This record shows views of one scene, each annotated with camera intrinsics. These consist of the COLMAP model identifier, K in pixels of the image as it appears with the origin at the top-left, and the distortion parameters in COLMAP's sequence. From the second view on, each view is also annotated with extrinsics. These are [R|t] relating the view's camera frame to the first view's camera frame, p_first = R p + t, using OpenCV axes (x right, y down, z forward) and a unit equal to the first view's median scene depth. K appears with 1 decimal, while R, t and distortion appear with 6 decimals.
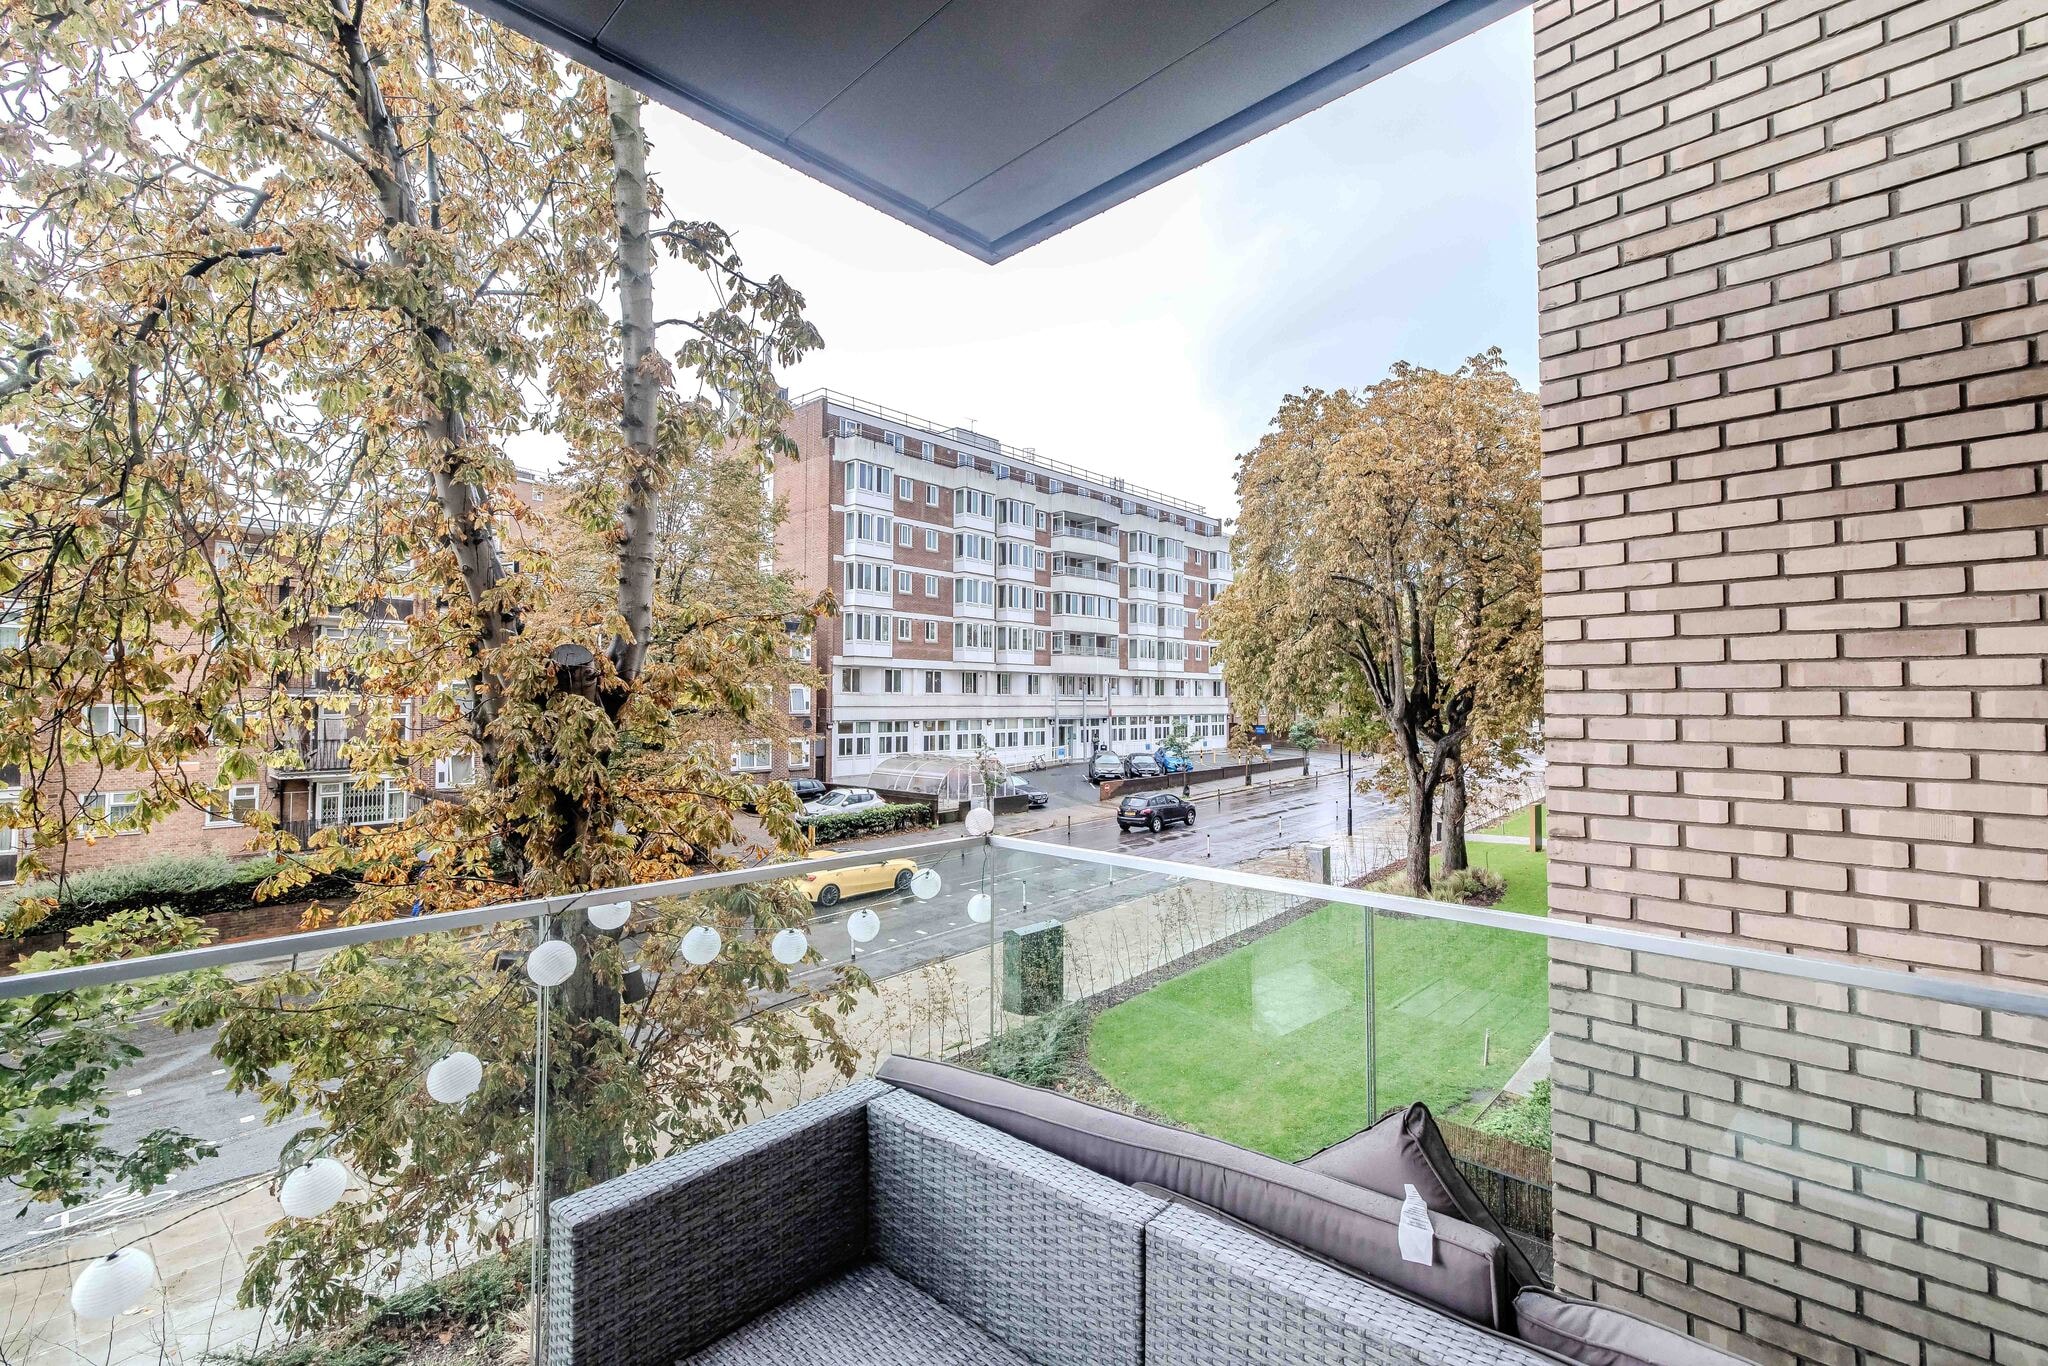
lens RADIAL K [[860.9, 0, 1025.7], [0, 860.9, 672.4], [0, 0, 1]] dist [-0.003345, 0.000736]
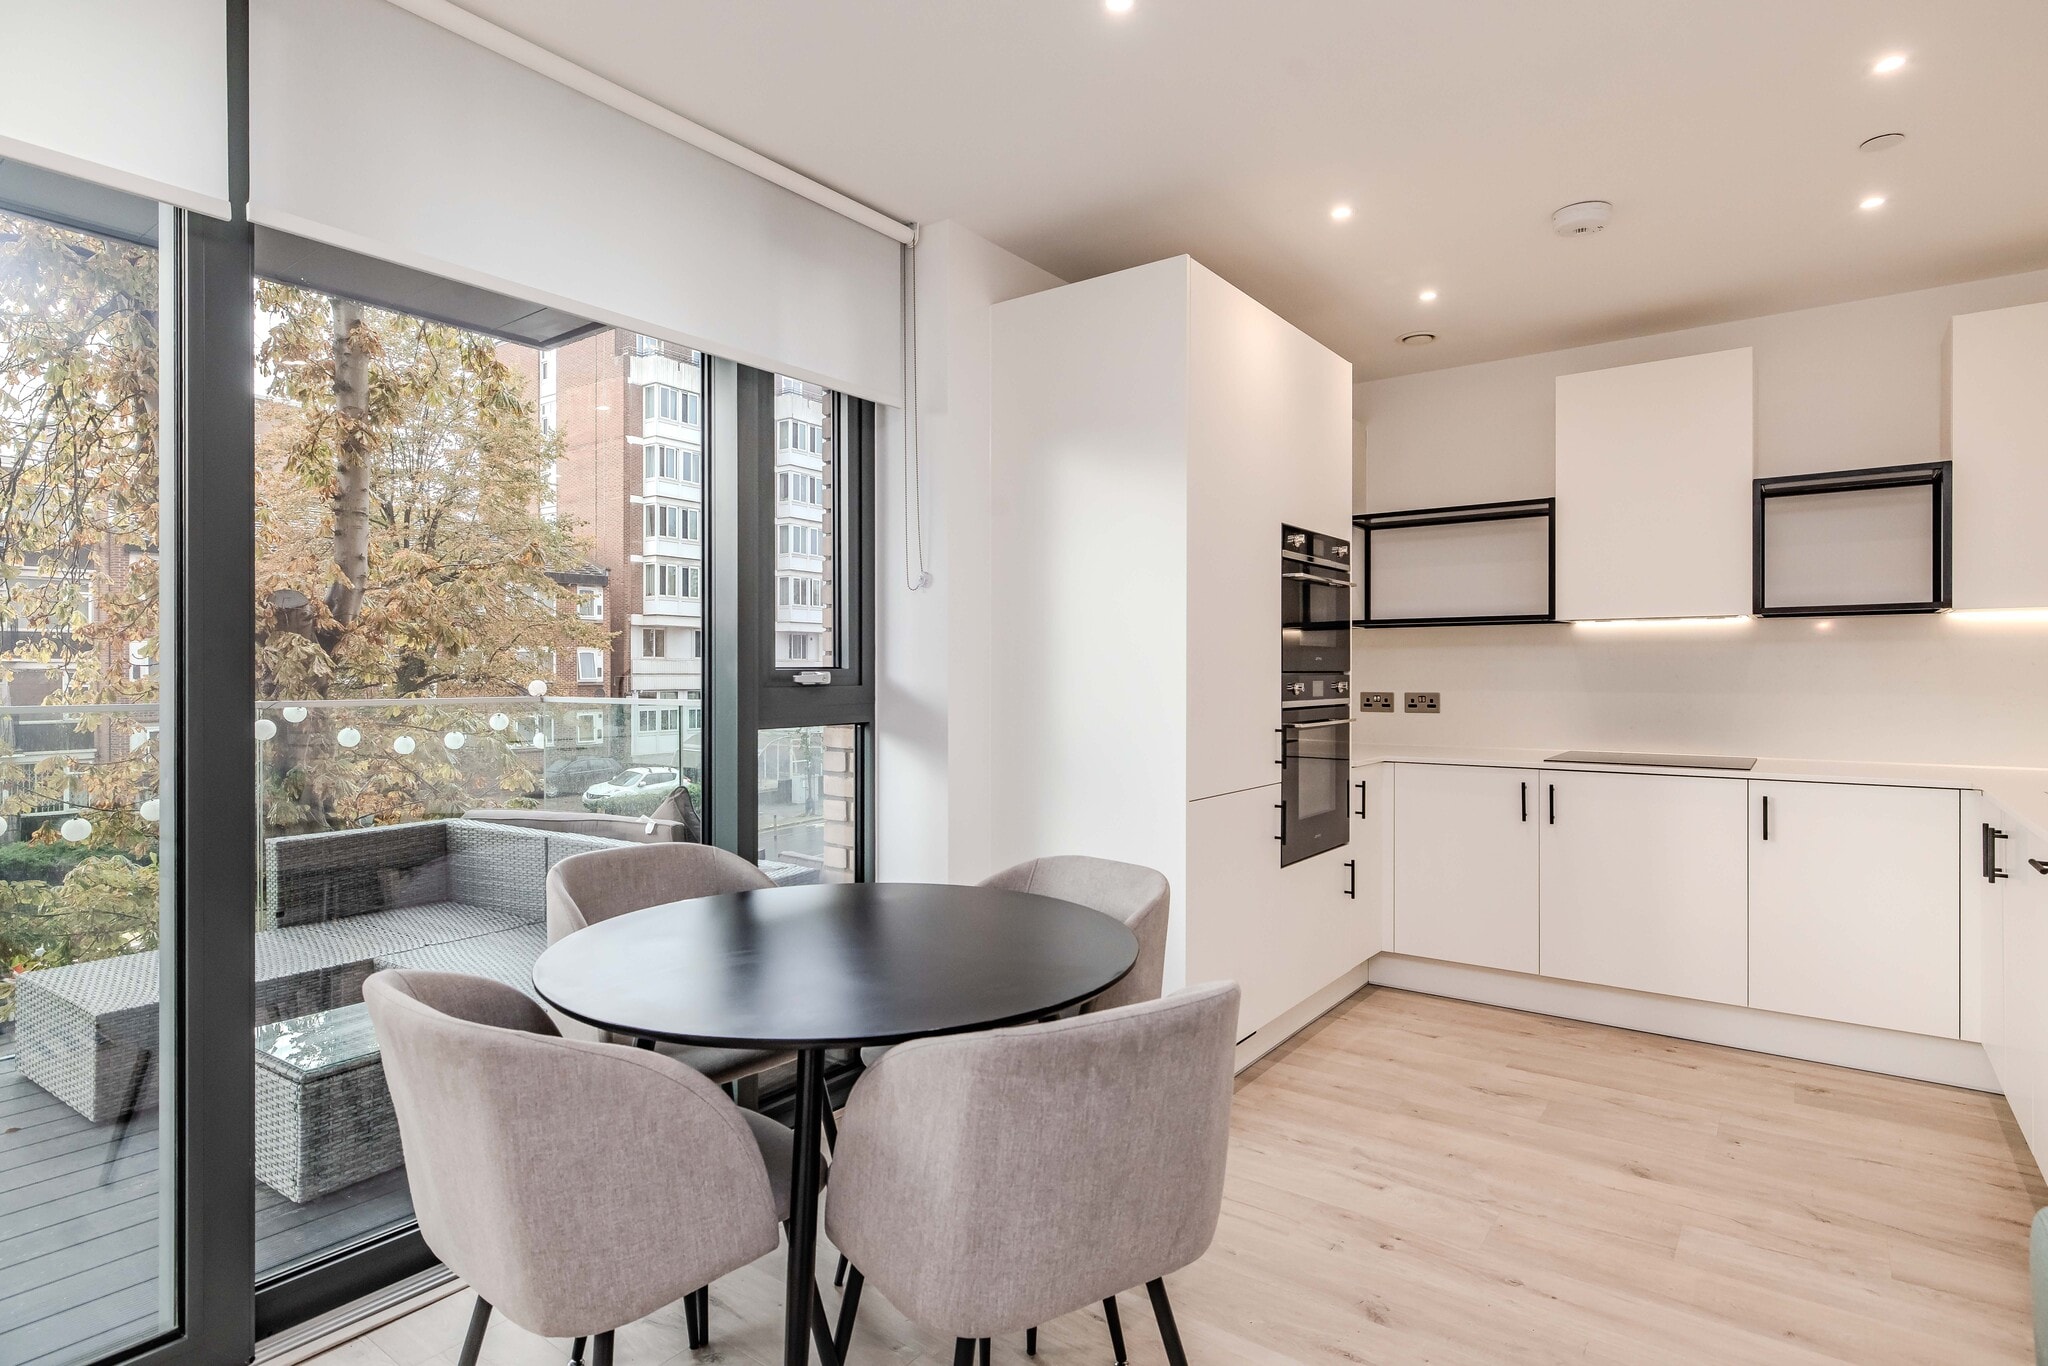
lens RADIAL K [[1039.3, 0, 1015.3], [0, 1039.3, 677.5], [0, 0, 1]] dist [-0.007599, 0.003218]
pose [[0.993722, -0.004926, 0.111769, 0.191514], [0.000720, 0.999291, 0.037642, 0.023008], [-0.111875, -0.037325, 0.993021, -0.331230]]
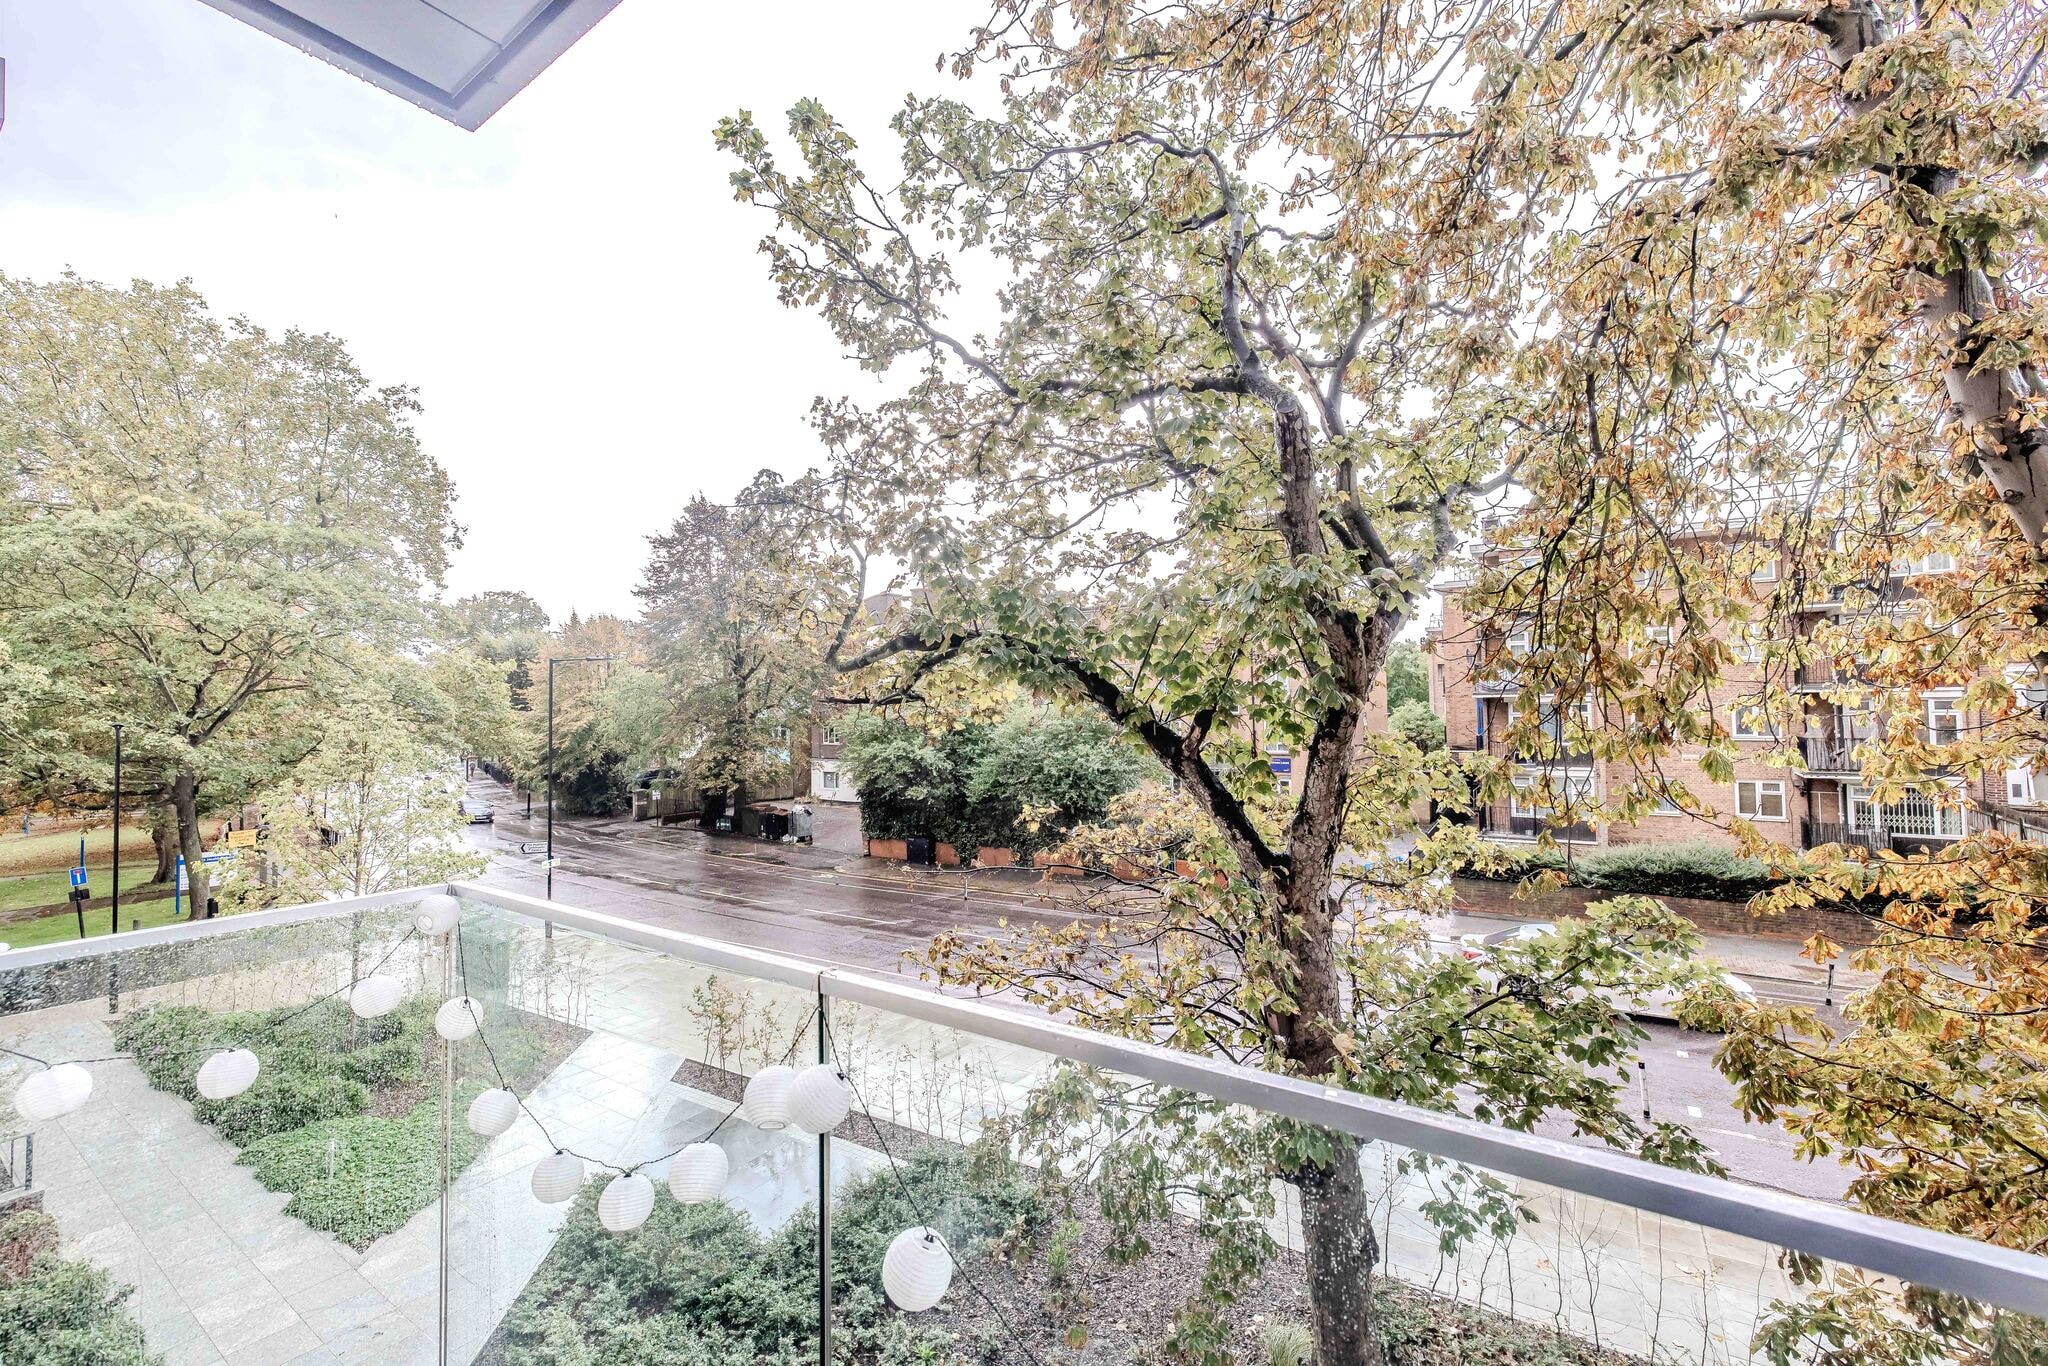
lens RADIAL K [[860.9, 0, 1017.6], [0, 860.9, 680.6], [0, 0, 1]] dist [-0.003345, 0.000736]
pose [[0.116216, -0.032762, -0.992683, -0.048956], [0.046278, 0.998549, -0.027538, 0.004669], [0.992145, -0.042739, 0.117564, 0.089360]]
